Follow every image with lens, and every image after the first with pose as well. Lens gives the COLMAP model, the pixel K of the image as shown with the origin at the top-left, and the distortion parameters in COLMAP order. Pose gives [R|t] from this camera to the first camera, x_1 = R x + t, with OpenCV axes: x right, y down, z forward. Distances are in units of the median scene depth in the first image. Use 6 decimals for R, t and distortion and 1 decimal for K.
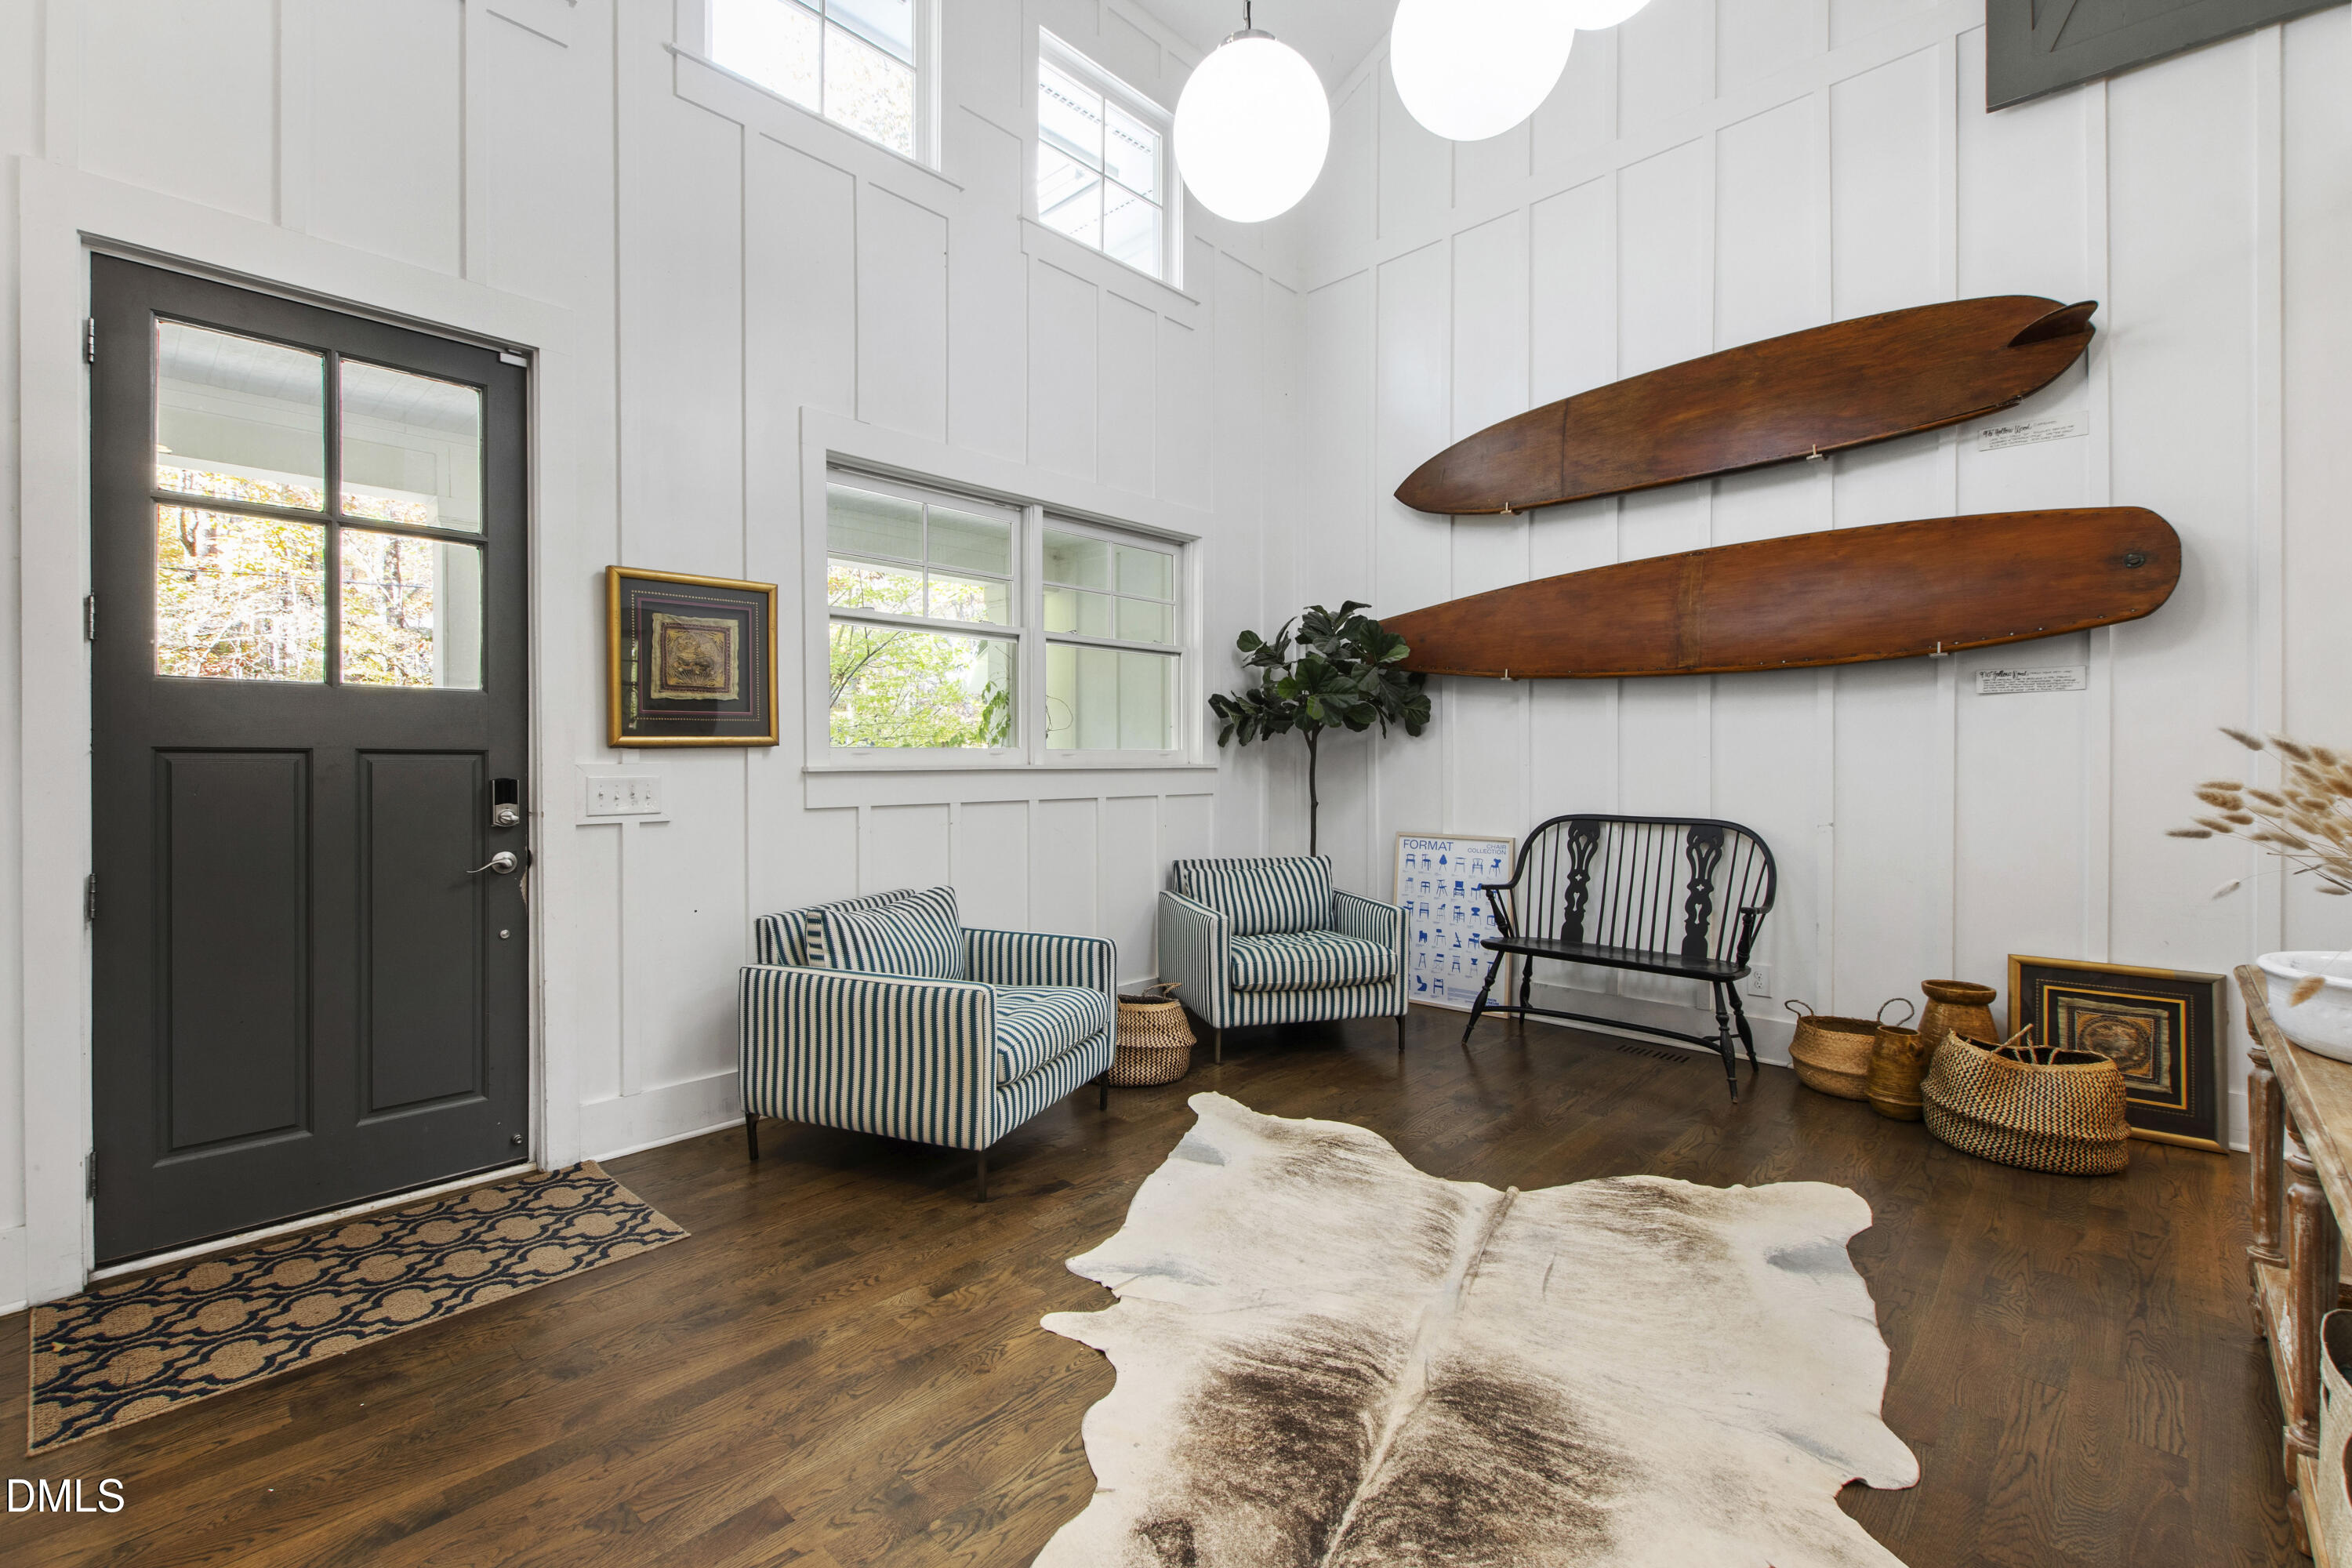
lens RADIAL K [[1023.1, 0, 1160.8], [0, 1023.1, 760.0], [0, 0, 1]] dist [0.001789, -0.000725]
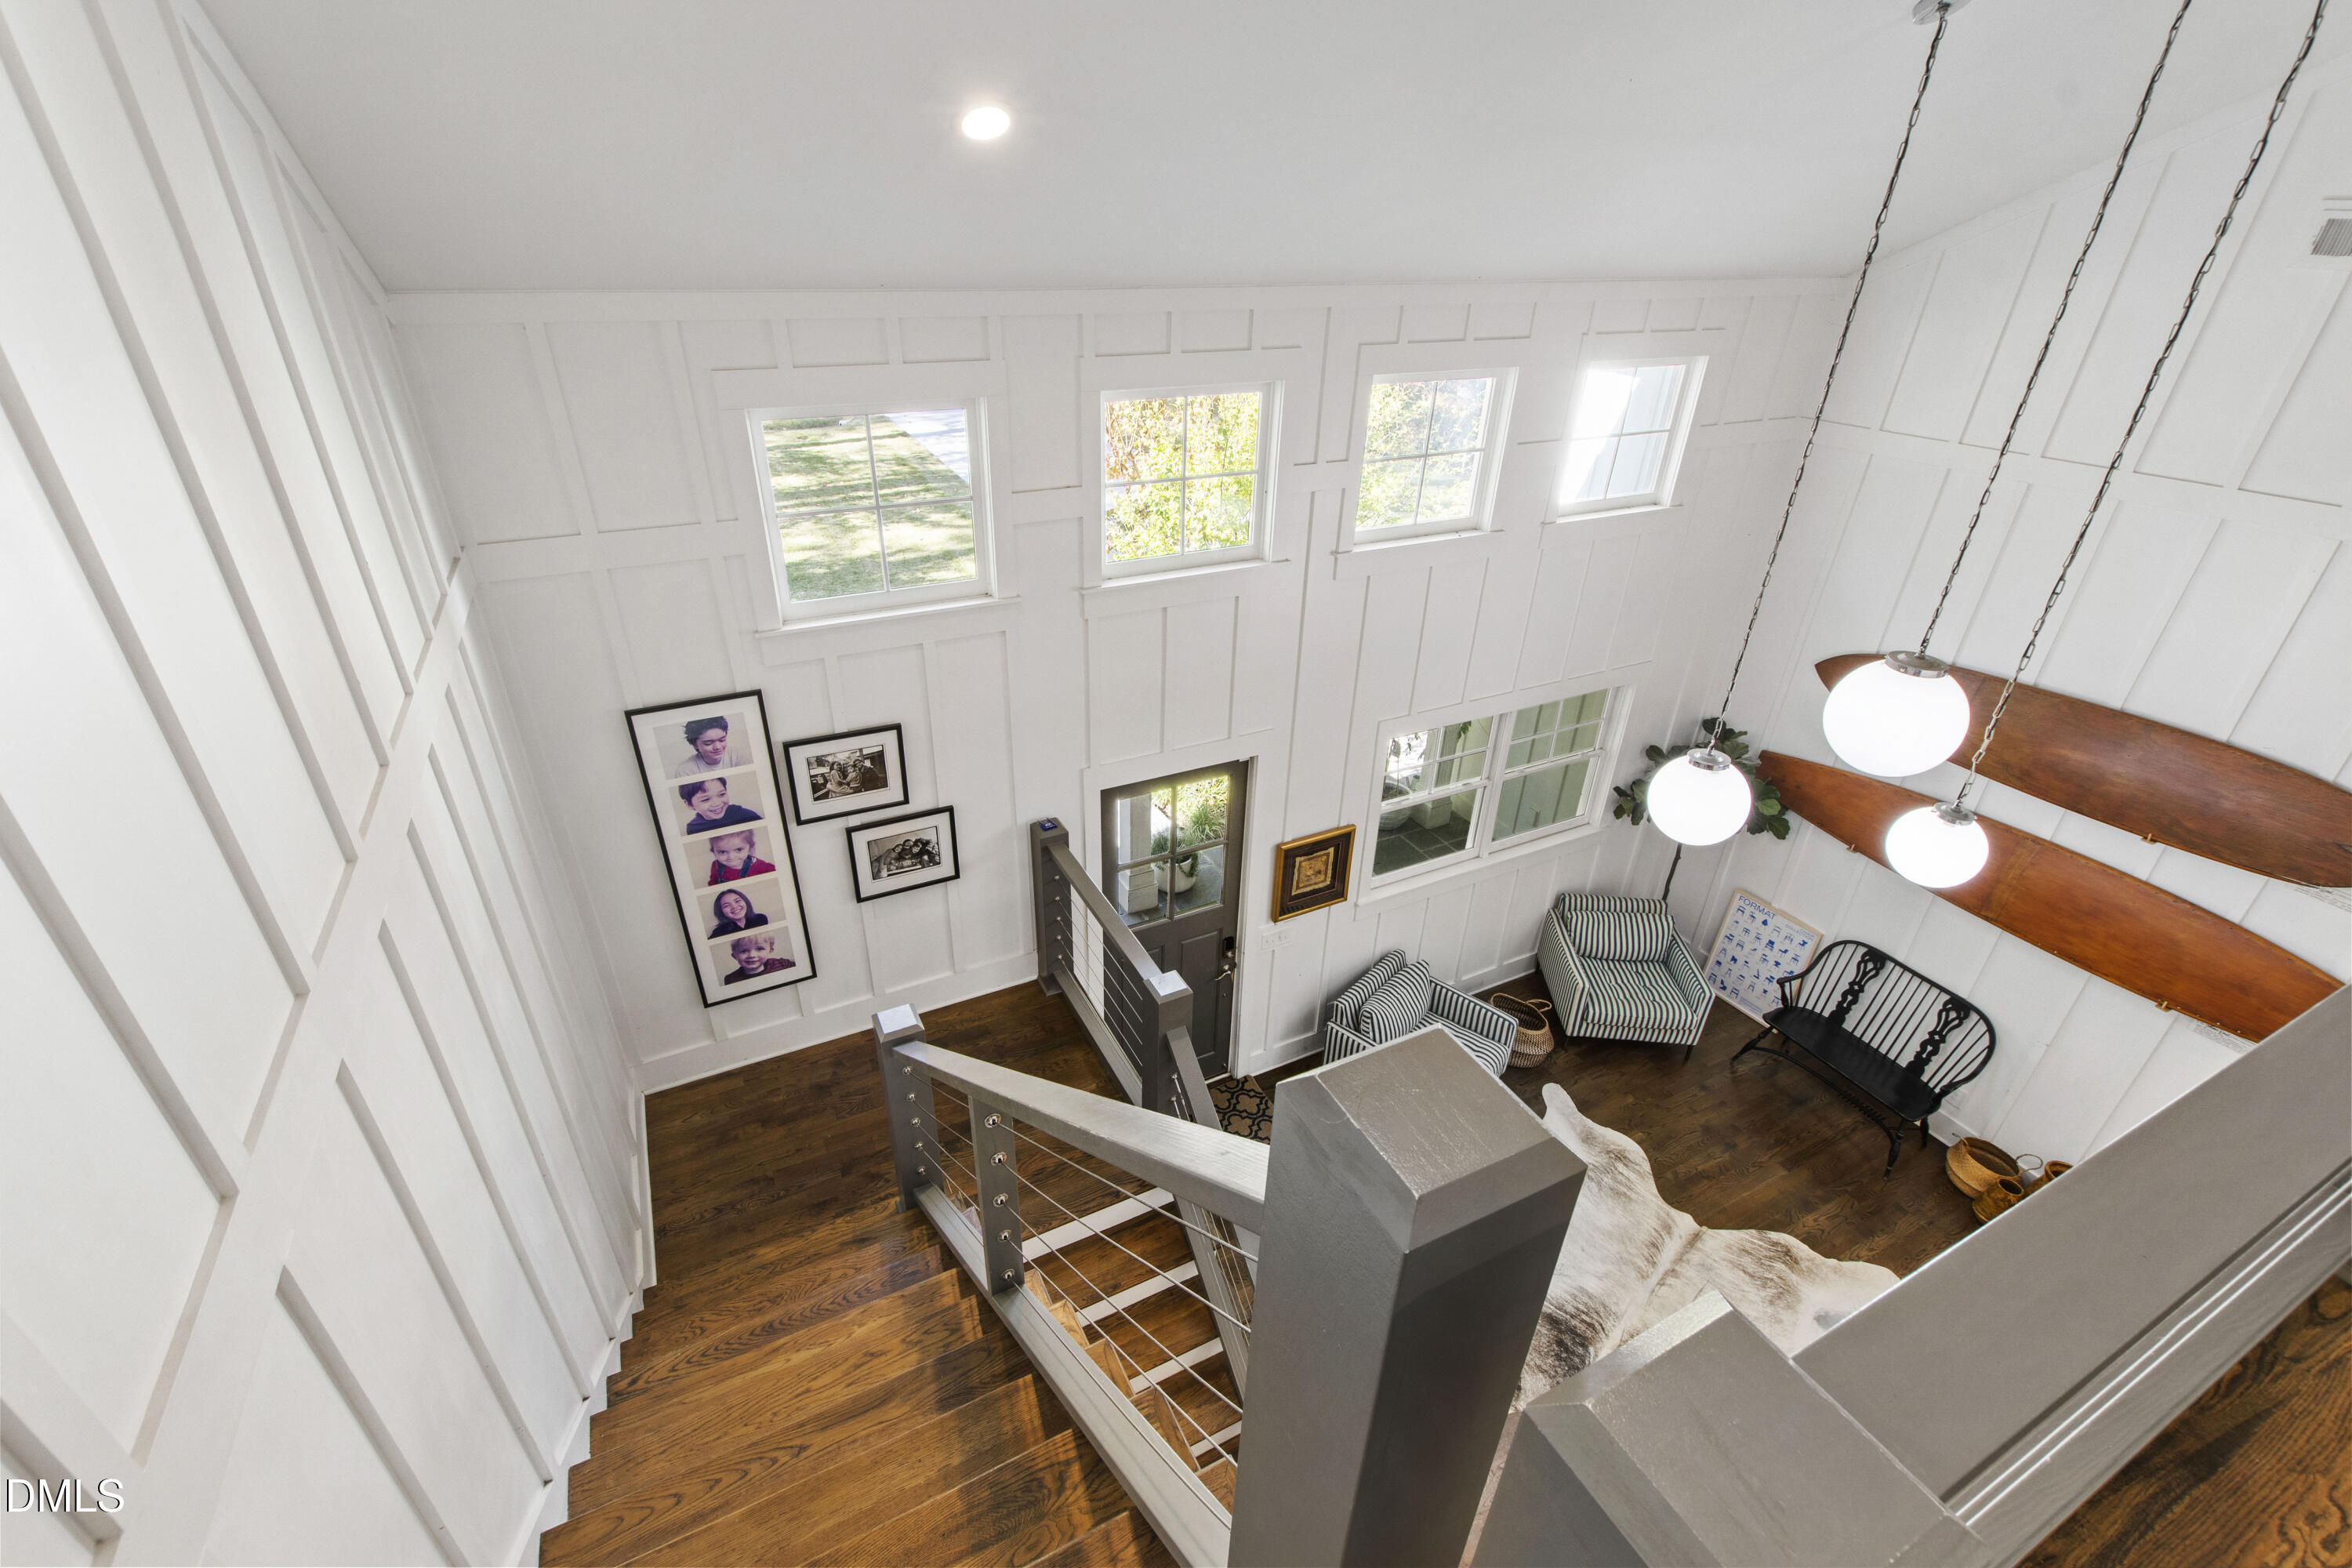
lens RADIAL K [[1012.5, 0, 1151.2], [0, 1012.5, 785.6], [0, 0, 1]] dist [0.001657, -0.000929]
pose [[0.938845, 0.181541, -0.292596, -0.242228], [-0.015310, 0.870898, 0.491225, -1.243645], [0.343999, -0.456705, 0.820418, -0.586114]]
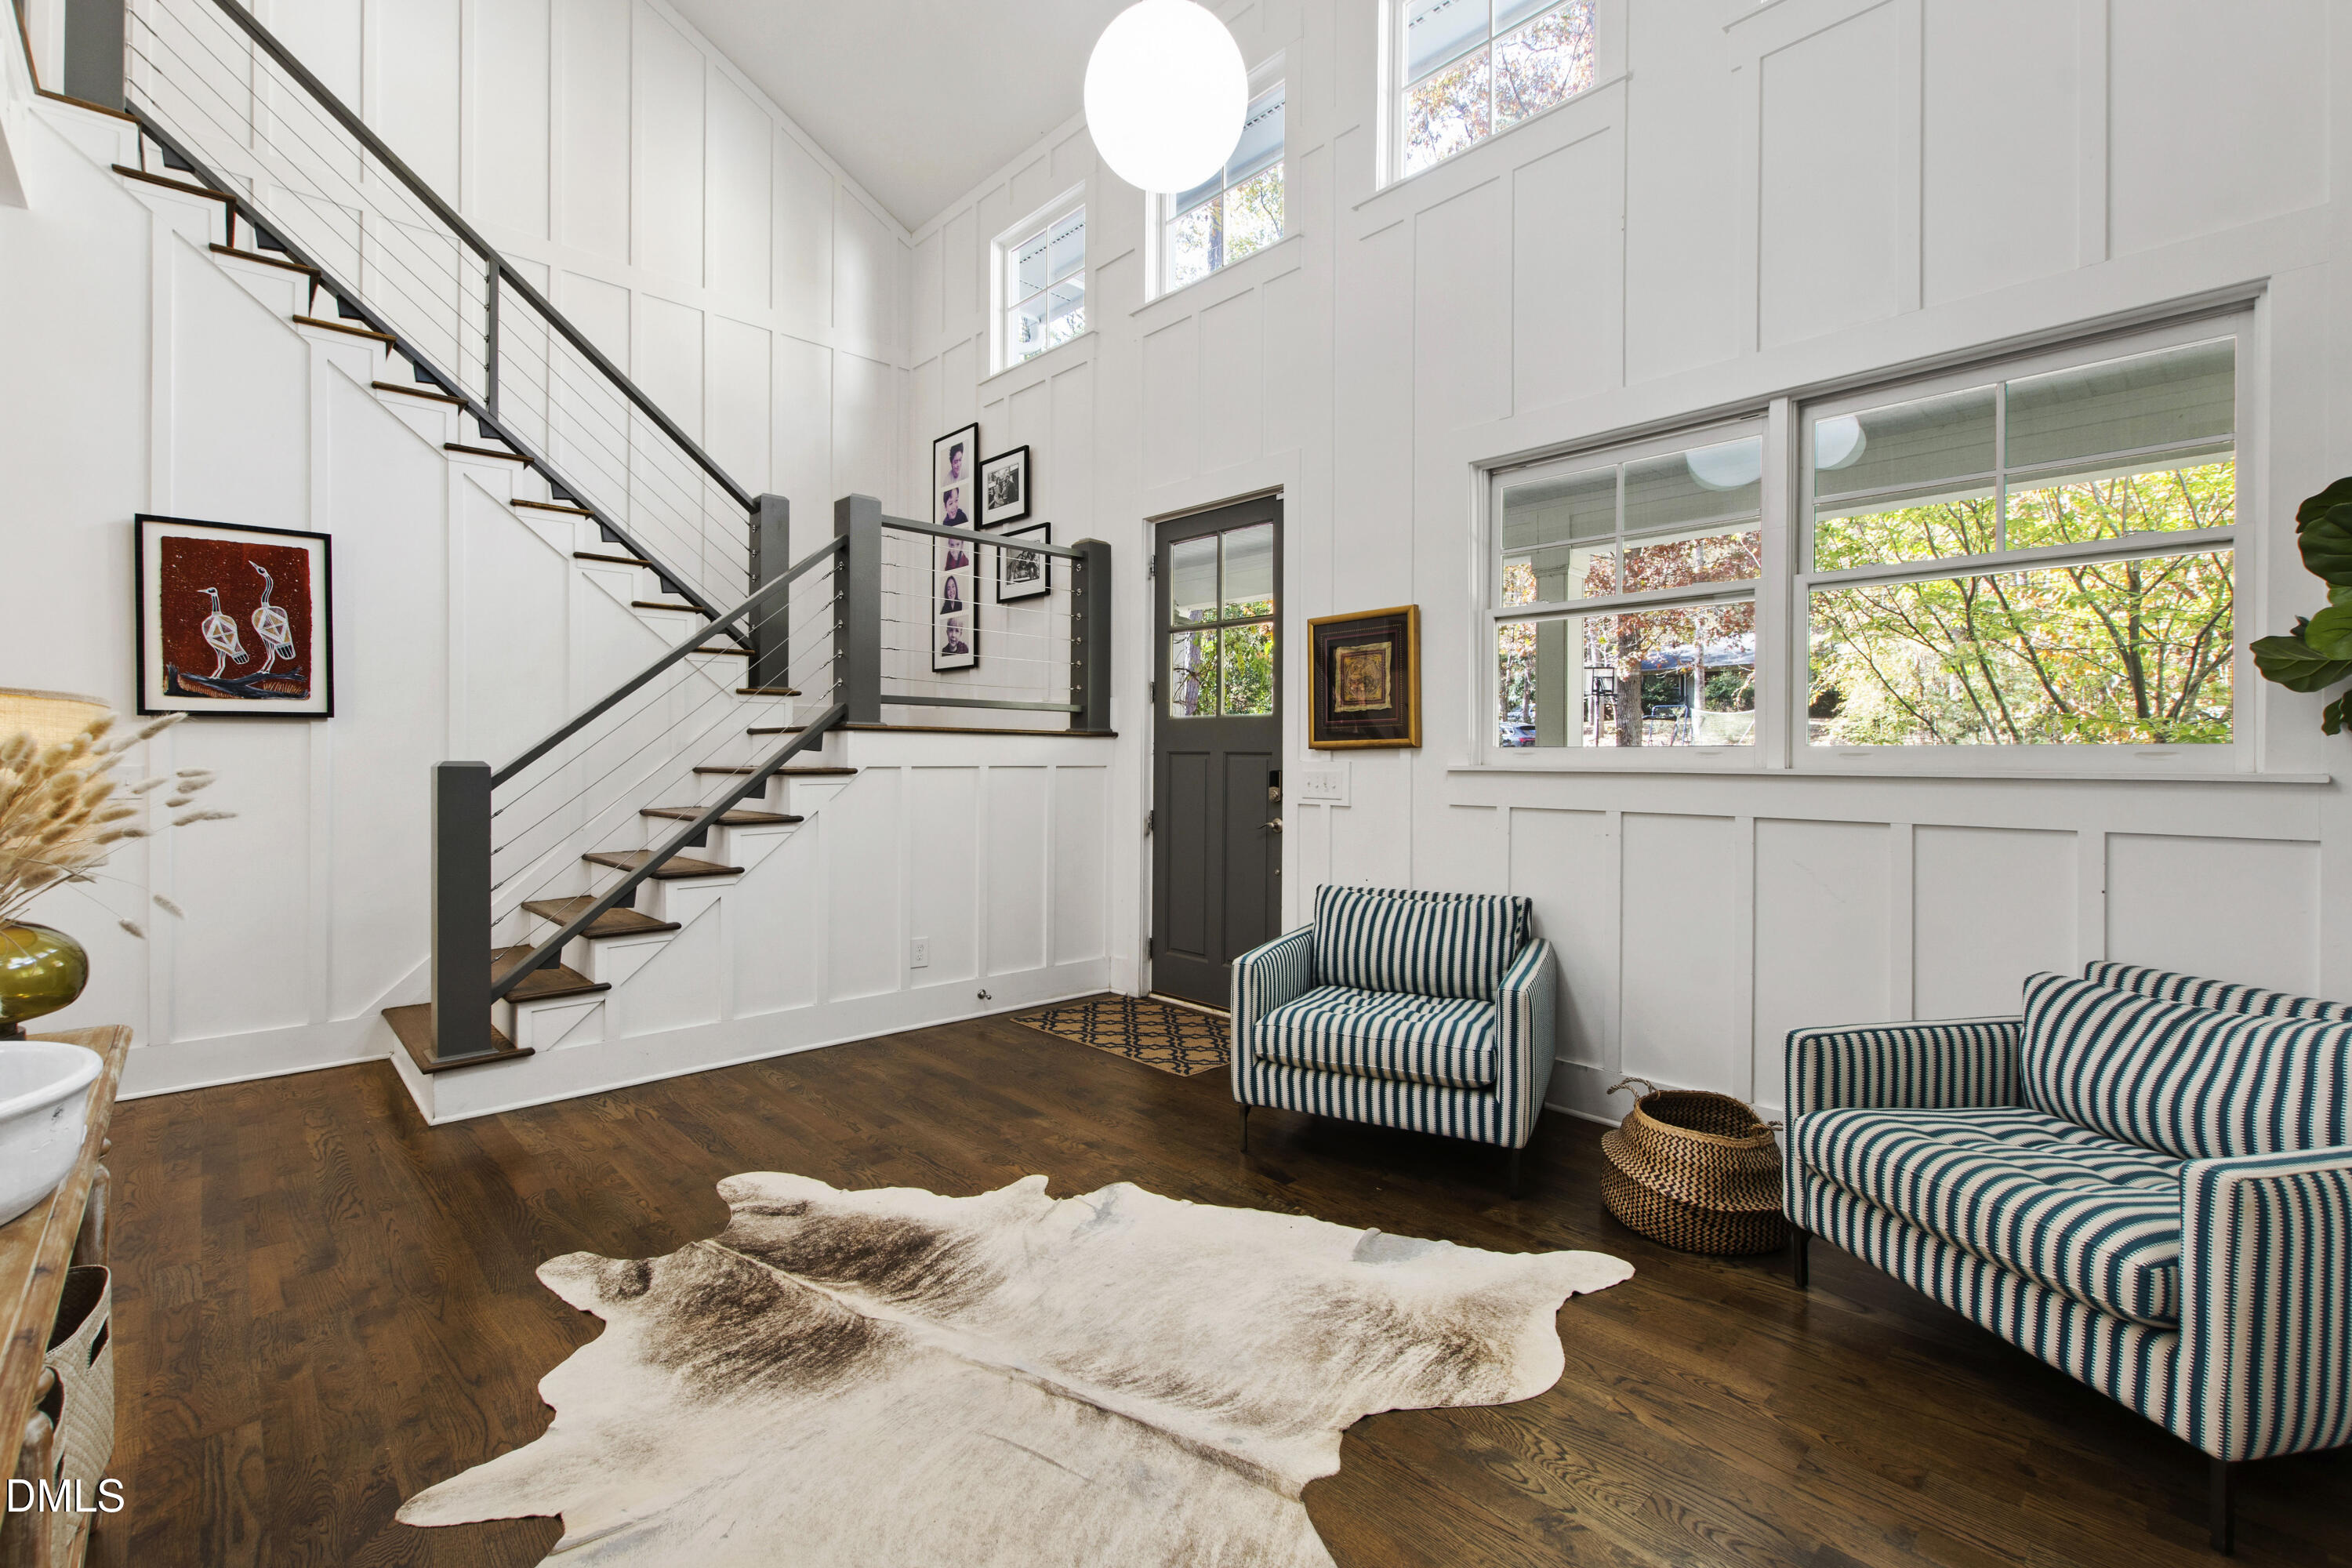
lens RADIAL K [[1023.1, 0, 1160.8], [0, 1023.1, 760.0], [0, 0, 1]] dist [0.001789, -0.000725]
pose [[-0.060683, 0.001587, -0.998156, 0.894576], [-0.005914, 0.999981, 0.001949, 0.000203], [0.998140, 0.006021, -0.060672, 0.912884]]
